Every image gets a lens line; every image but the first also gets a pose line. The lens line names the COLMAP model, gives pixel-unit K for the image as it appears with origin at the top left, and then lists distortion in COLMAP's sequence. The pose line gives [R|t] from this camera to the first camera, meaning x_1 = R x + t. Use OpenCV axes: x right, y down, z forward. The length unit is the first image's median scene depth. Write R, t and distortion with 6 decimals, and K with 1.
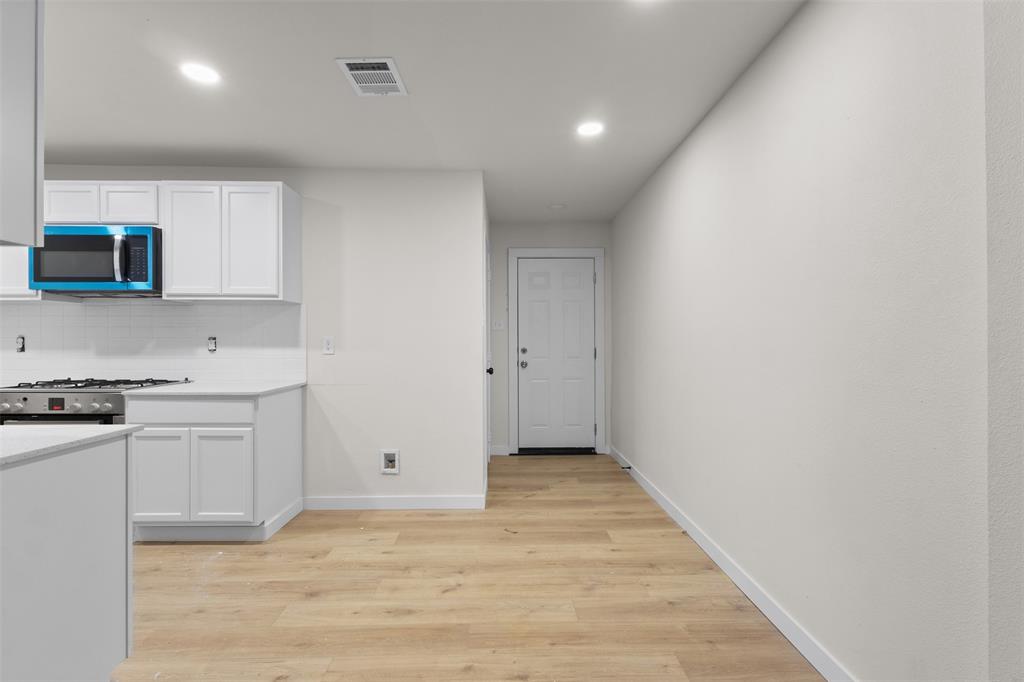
lens RADIAL K [[474.0, 0, 505.6], [0, 474.0, 342.6], [0, 0, 1]] dist [0.002895, 0.001256]
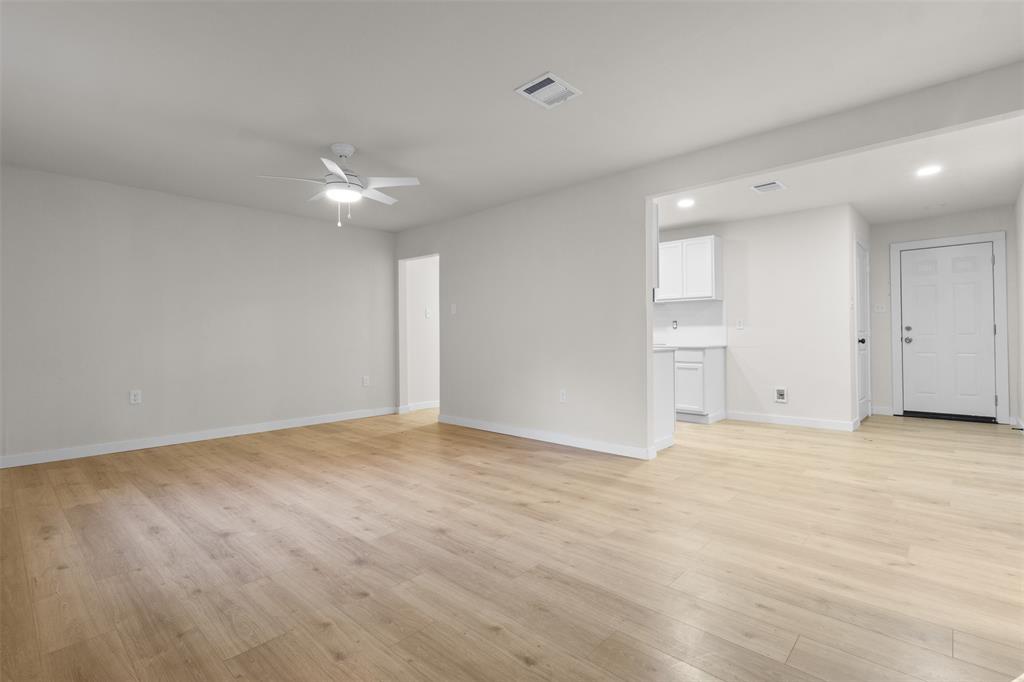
lens RADIAL K [[474.0, 0, 513.2], [0, 474.0, 334.8], [0, 0, 1]] dist [0.002895, 0.001256]
pose [[0.724180, -0.009976, -0.689539, 0.223108], [0.006352, 0.999949, -0.007796, 0.056056], [0.689582, 0.001266, 0.724206, -0.838250]]
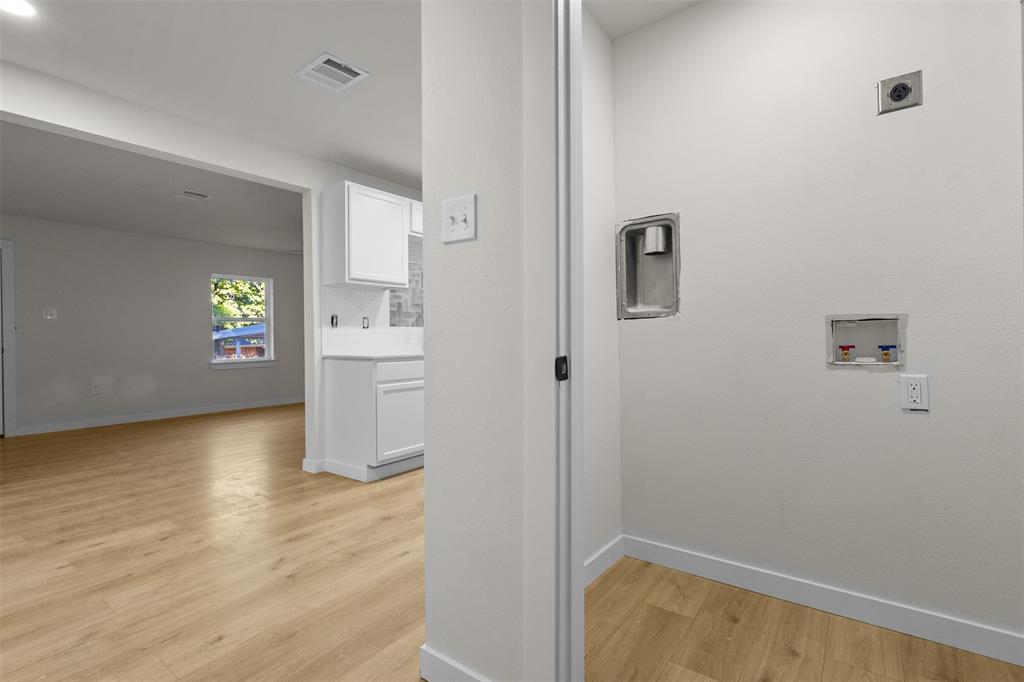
lens RADIAL K [[474.0, 0, 504.8], [0, 474.0, 338.5], [0, 0, 1]] dist [0.002895, 0.001256]
pose [[-0.610089, 0.012209, -0.792239, 0.252290], [0.012825, 0.999902, 0.005533, 0.045536], [0.792229, -0.006785, -0.610186, 1.364780]]
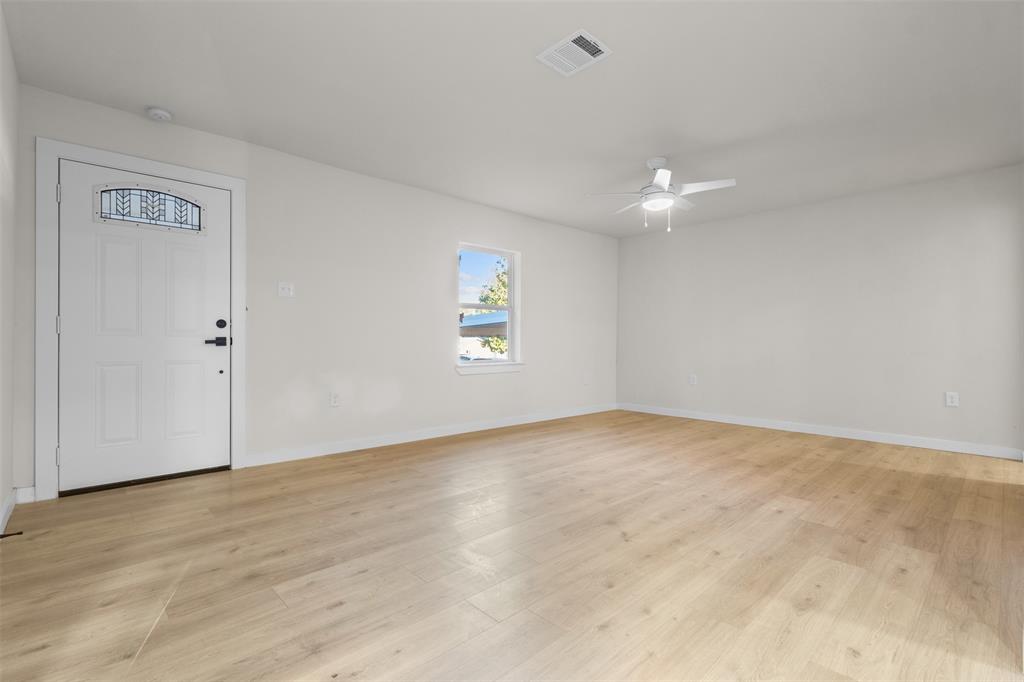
lens RADIAL K [[474.0, 0, 509.6], [0, 474.0, 338.0], [0, 0, 1]] dist [0.002895, 0.001256]
pose [[-0.737677, -0.004592, -0.675138, 0.270910], [-0.003248, 0.999989, -0.003252, 0.066223], [0.675146, -0.000206, -0.737685, 0.268828]]
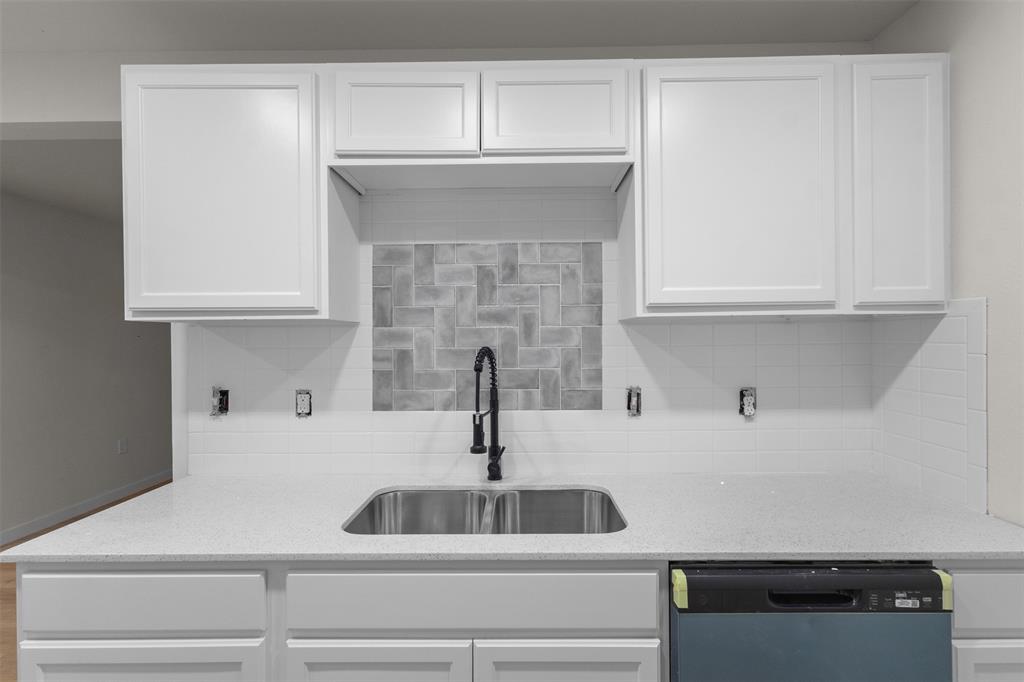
lens RADIAL K [[474.0, 0, 517.4], [0, 474.0, 339.2], [0, 0, 1]] dist [0.002895, 0.001256]
pose [[-0.999655, 0.009357, 0.024532, -0.761252], [0.009261, 0.999949, -0.004030, -0.060239], [-0.024569, -0.003801, -0.999691, 0.843598]]
